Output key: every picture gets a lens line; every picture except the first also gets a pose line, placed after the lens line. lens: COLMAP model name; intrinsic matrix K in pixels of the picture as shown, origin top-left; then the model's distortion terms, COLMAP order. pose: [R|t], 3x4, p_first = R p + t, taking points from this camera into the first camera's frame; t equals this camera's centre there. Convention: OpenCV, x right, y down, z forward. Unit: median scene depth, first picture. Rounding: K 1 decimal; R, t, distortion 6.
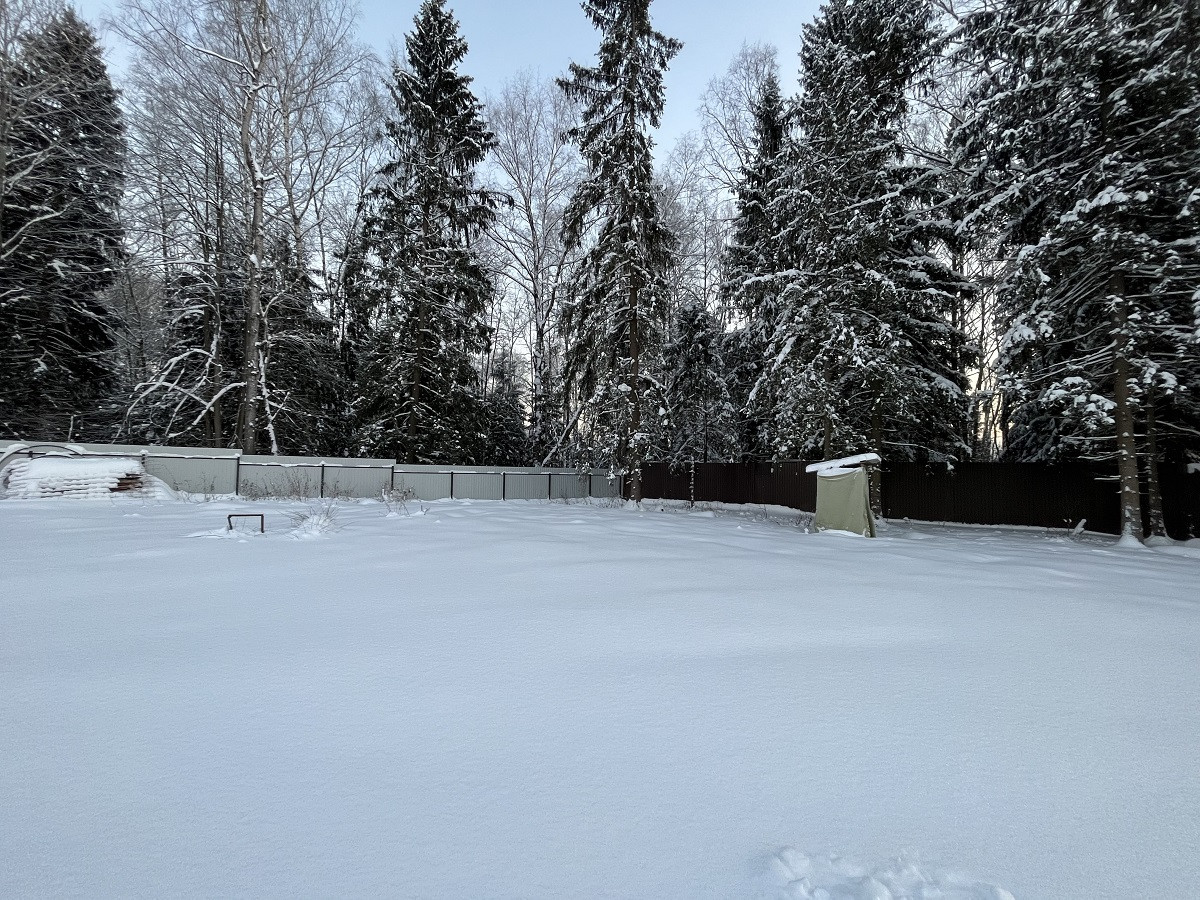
lens RADIAL K [[482.2, 0, 594.8], [0, 482.2, 450.4], [0, 0, 1]] dist [-0.003539, -0.000249]
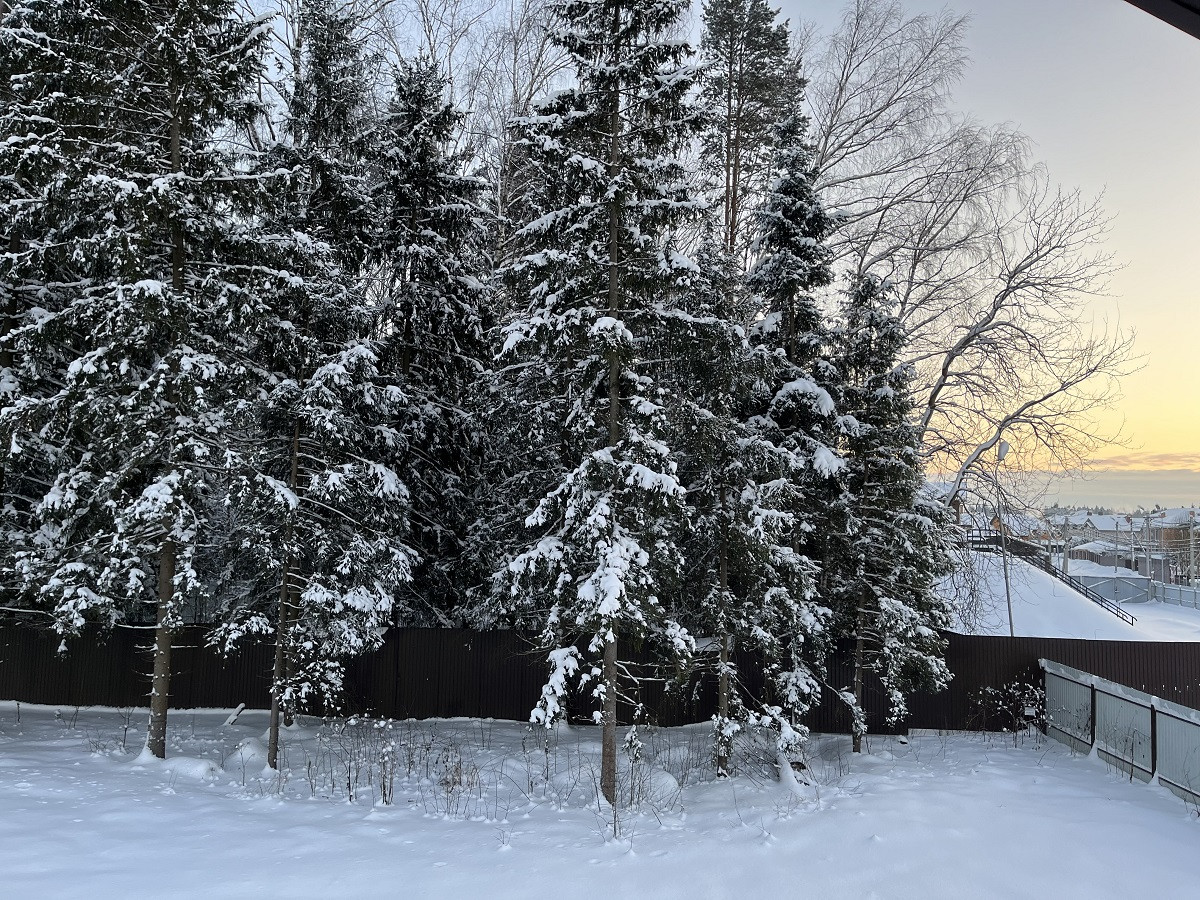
lens RADIAL K [[905.3, 0, 604.0], [0, 905.3, 459.7], [0, 0, 1]] dist [0.065077, -0.074314]
pose [[0.851543, 0.039163, 0.522820, 0.845432], [-0.025628, 0.999123, -0.033099, -0.271069], [-0.523658, 0.014786, 0.851800, -0.741919]]
